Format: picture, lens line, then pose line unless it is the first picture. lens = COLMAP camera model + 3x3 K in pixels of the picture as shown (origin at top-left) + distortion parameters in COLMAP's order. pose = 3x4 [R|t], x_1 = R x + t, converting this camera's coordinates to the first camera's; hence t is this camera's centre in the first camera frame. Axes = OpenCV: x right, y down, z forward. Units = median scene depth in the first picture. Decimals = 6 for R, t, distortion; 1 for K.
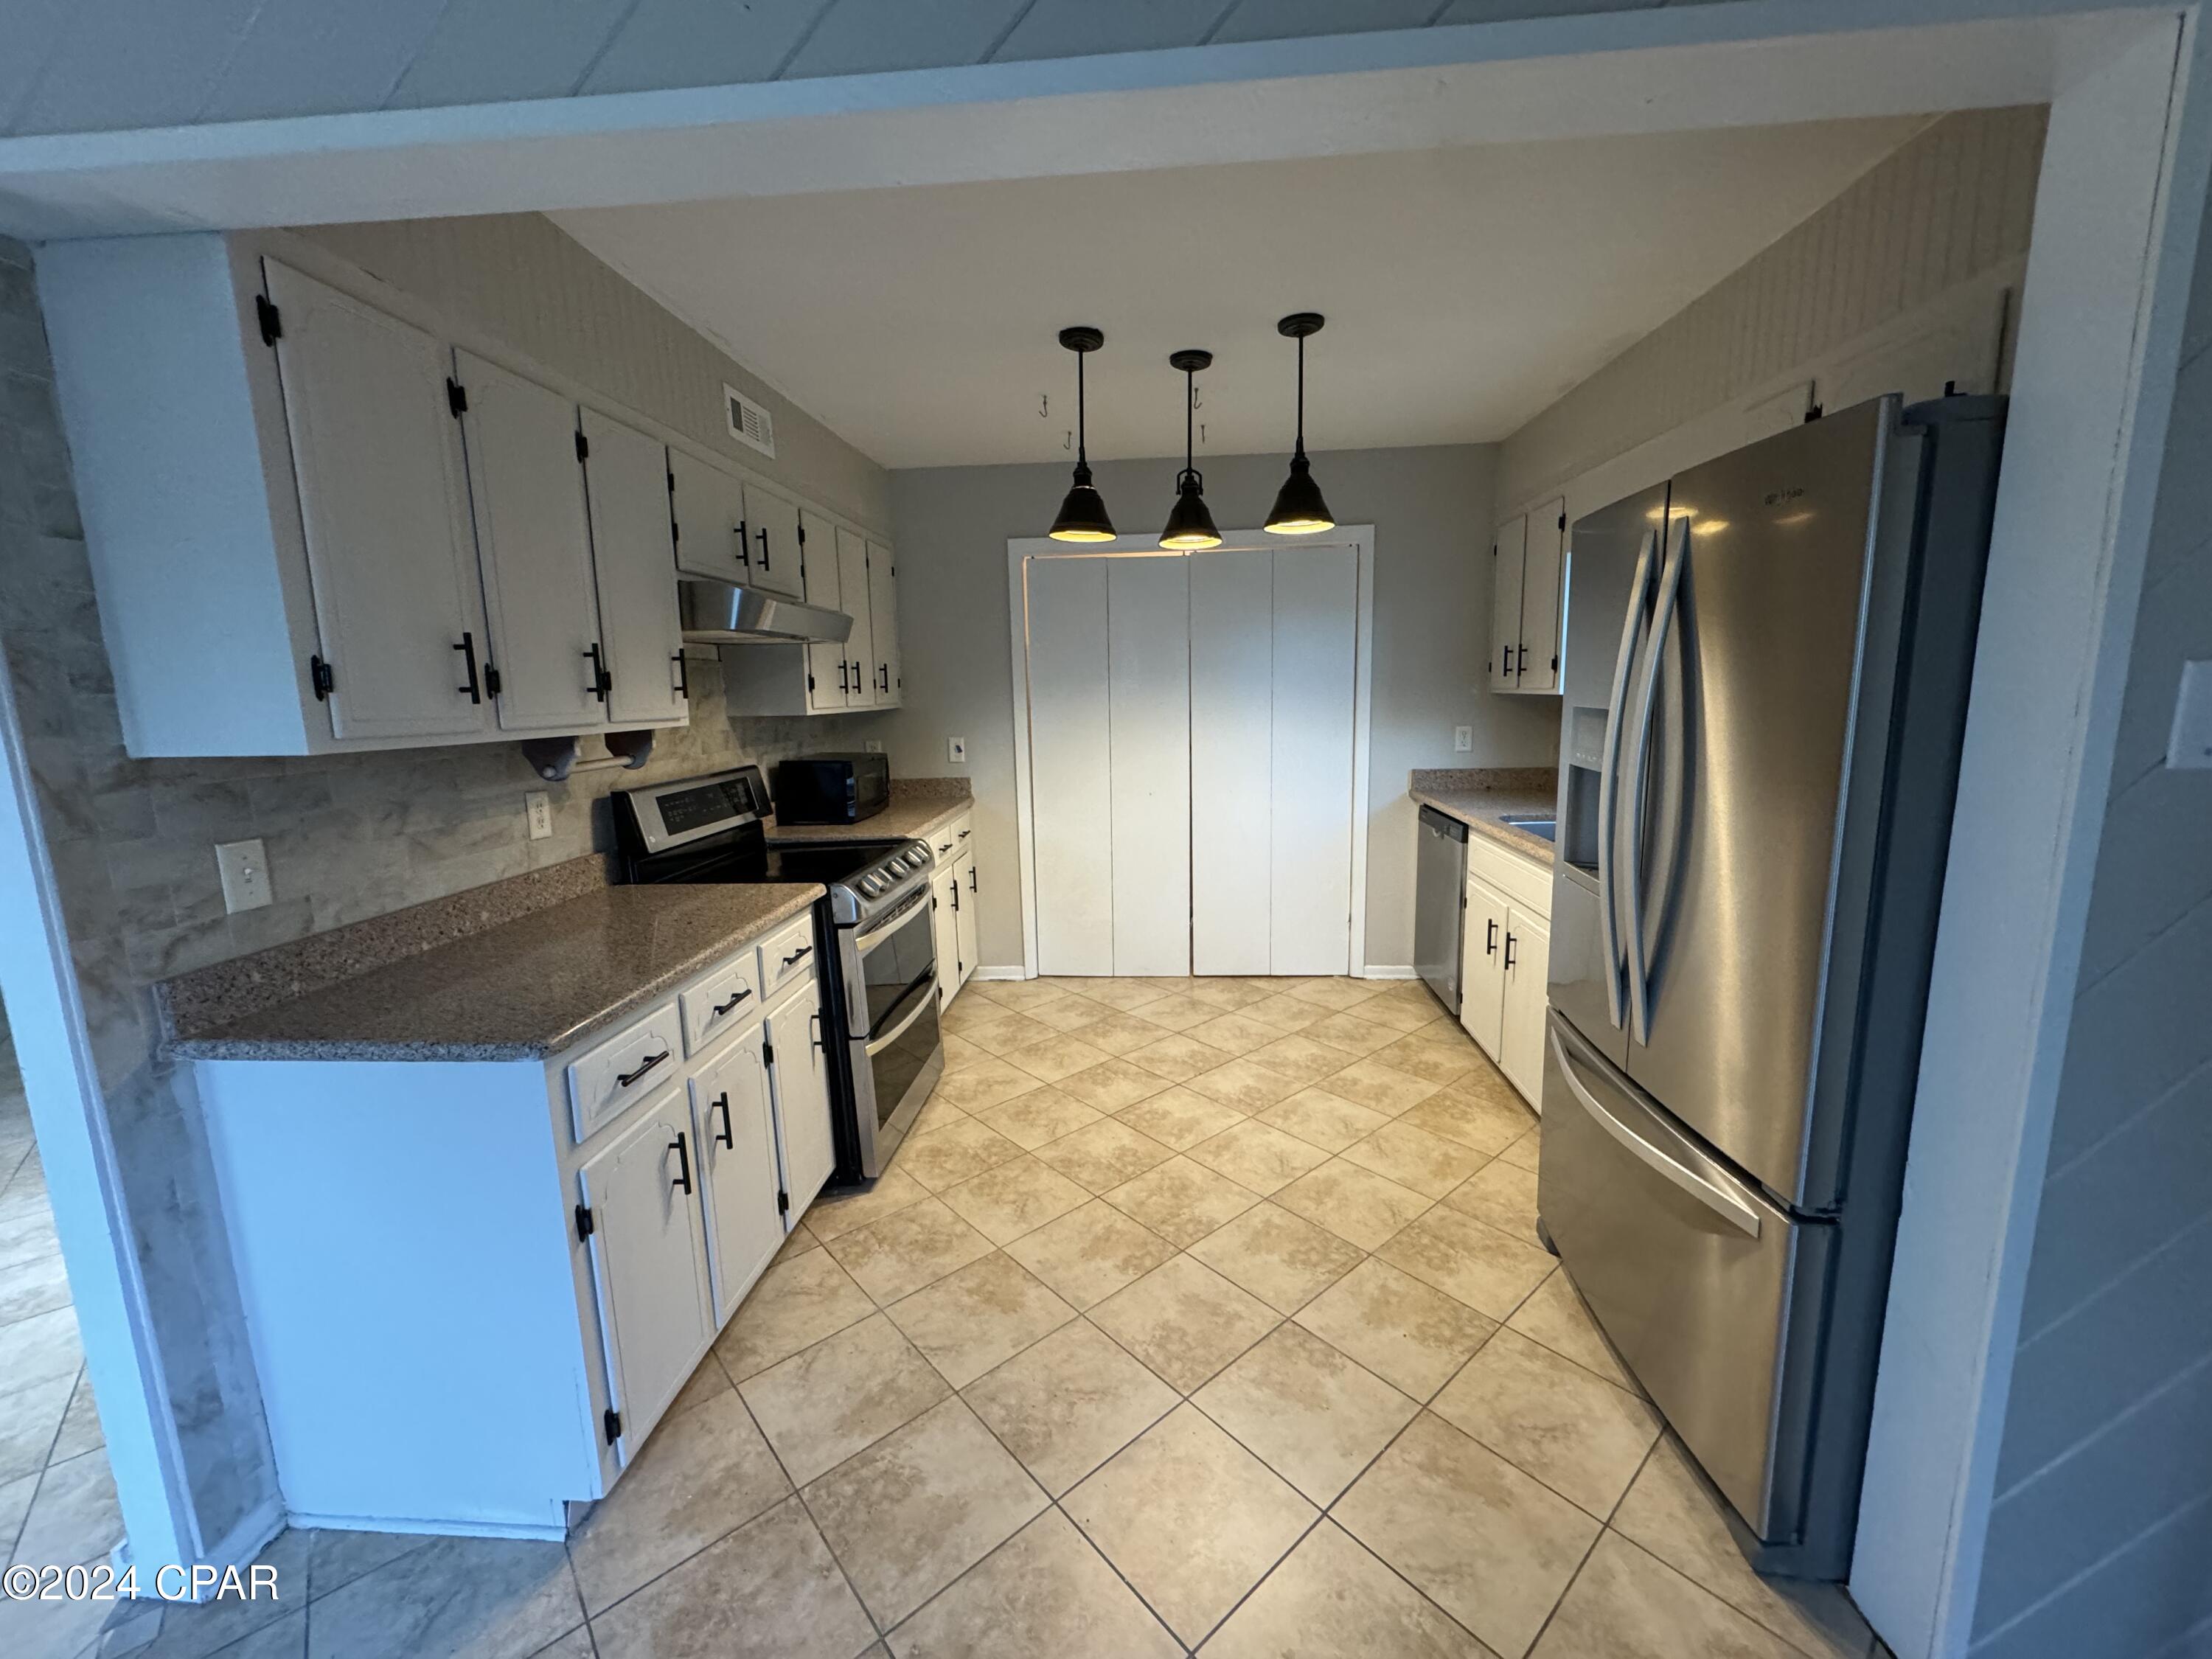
lens RADIAL K [[875.9, 0, 1117.5], [0, 875.9, 830.5], [0, 0, 1]] dist [0.001773, -0.001684]
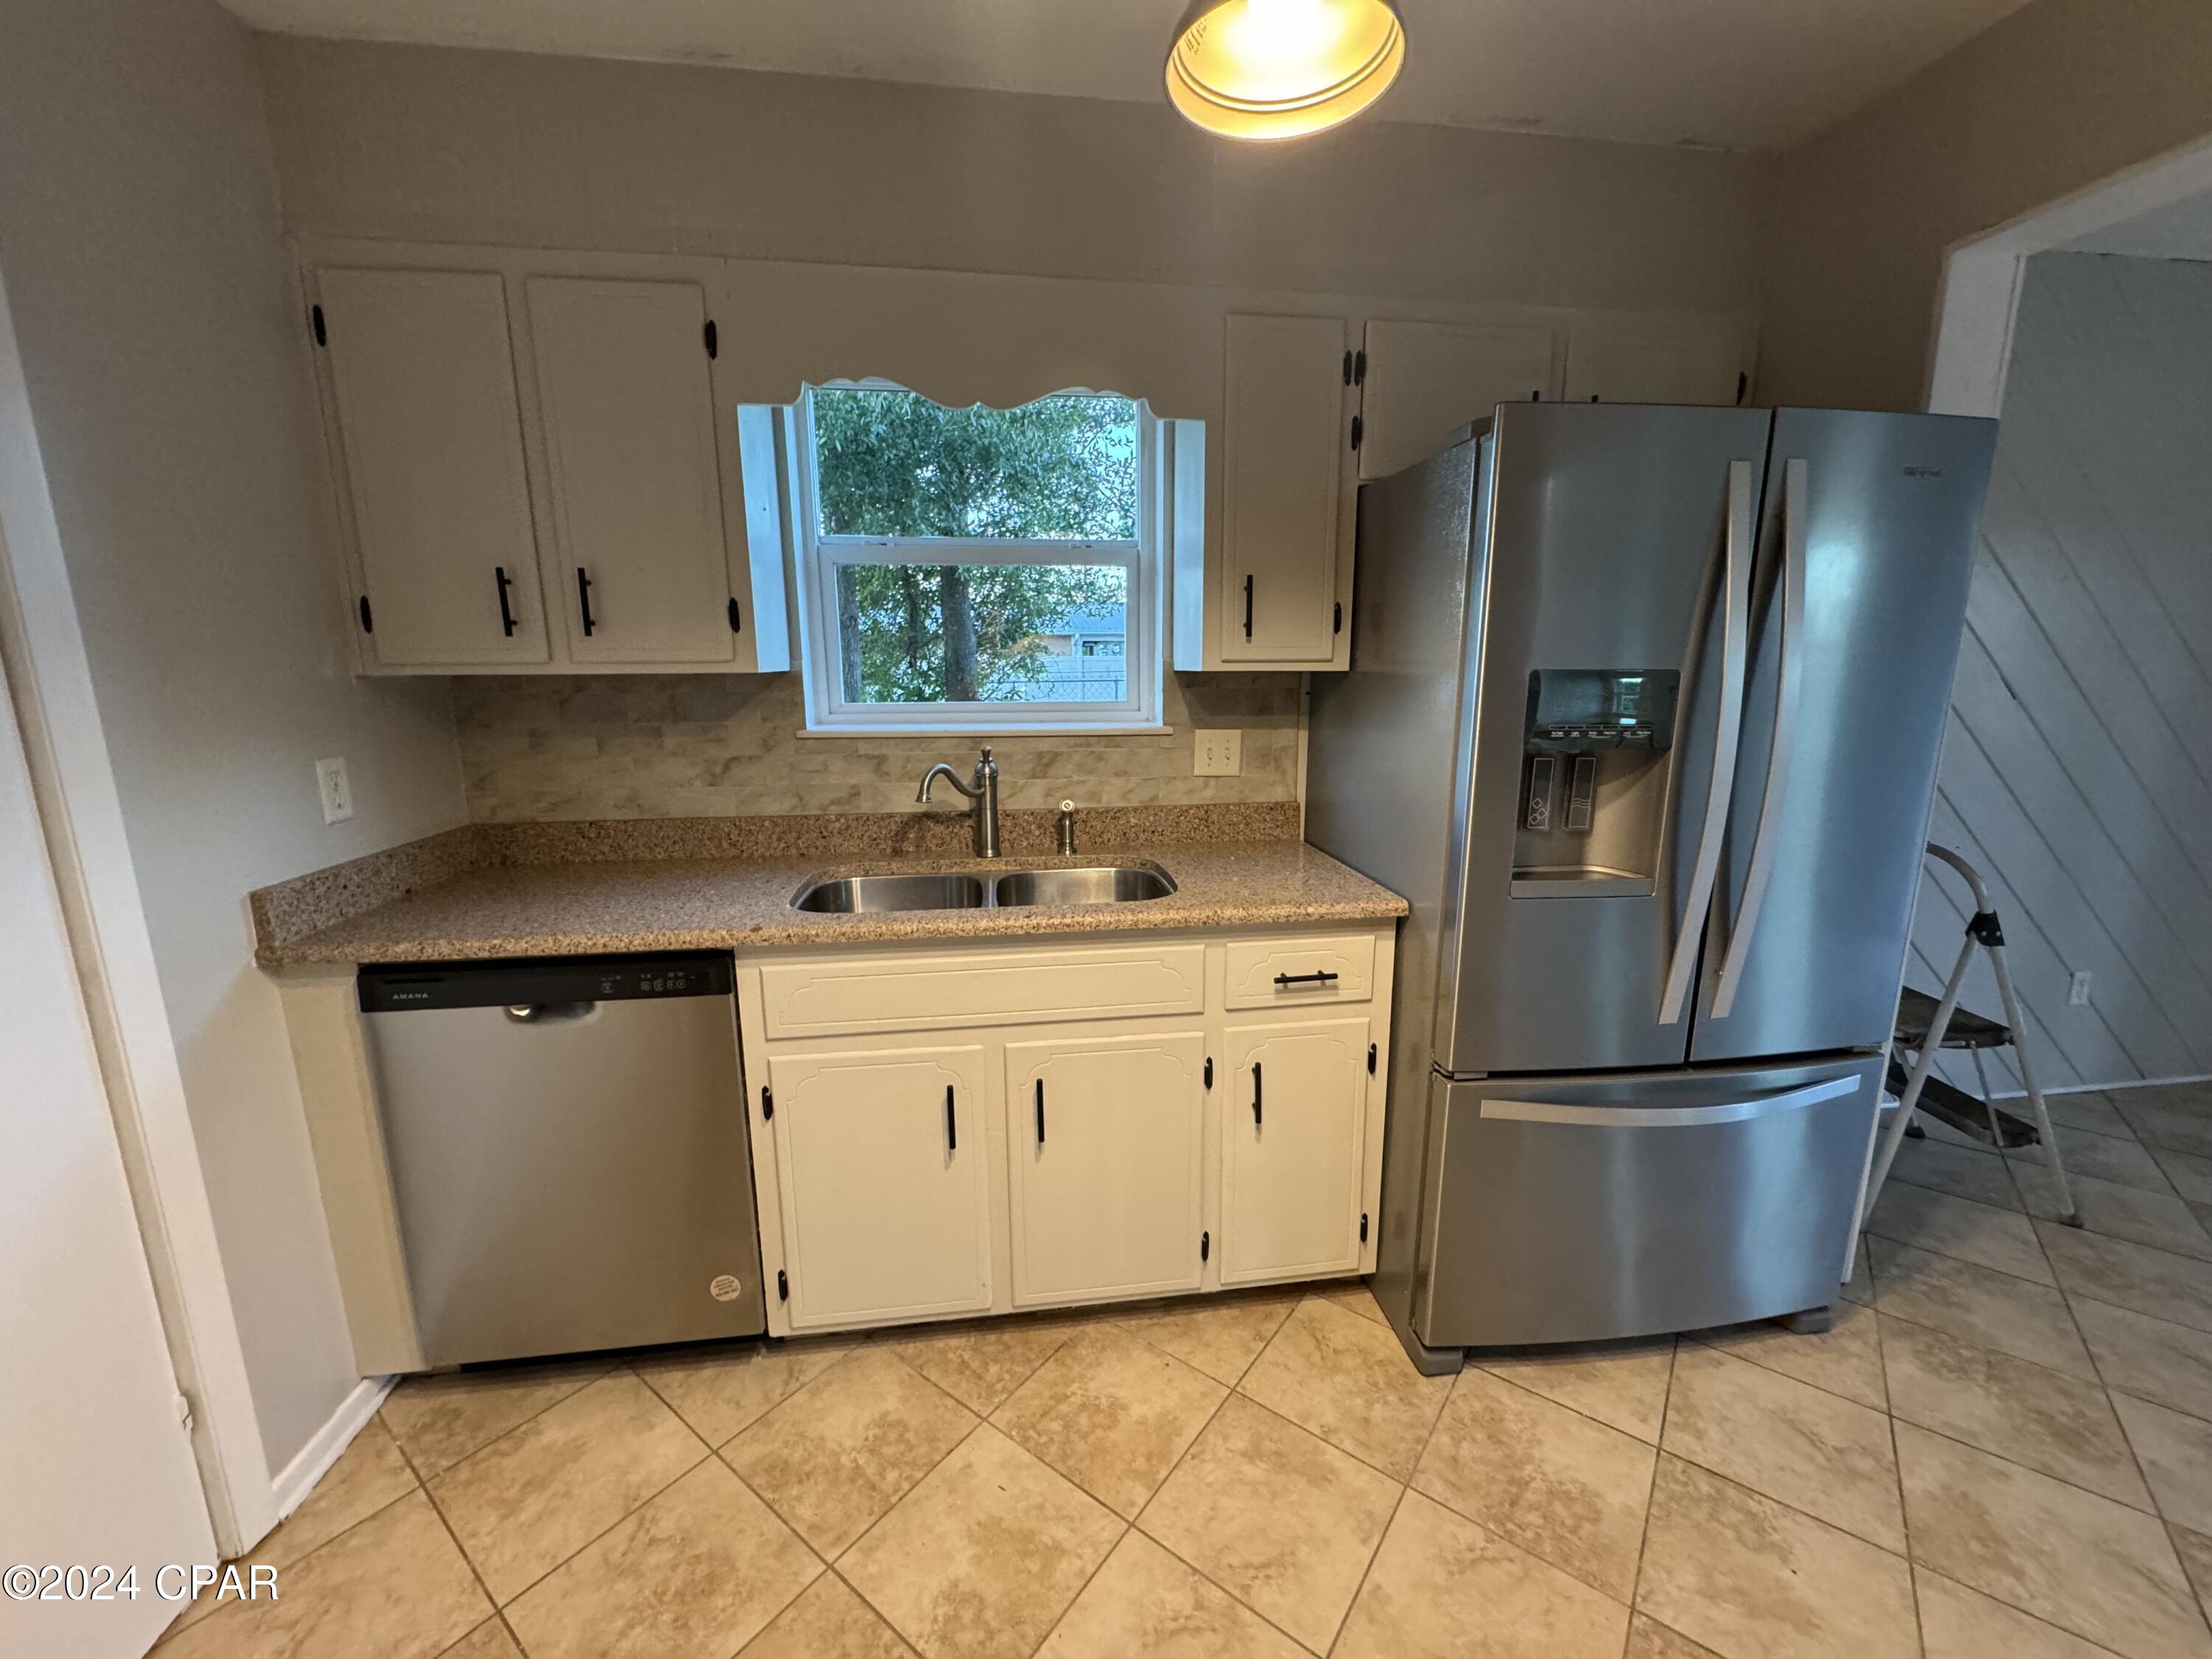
lens RADIAL K [[875.9, 0, 1115.7], [0, 875.9, 833.8], [0, 0, 1]] dist [0.001773, -0.001684]
pose [[-0.197106, -0.167803, 0.965915, -0.128151], [0.167841, 0.964922, 0.201880, -0.204664], [-0.965908, 0.201912, -0.162028, 1.397376]]
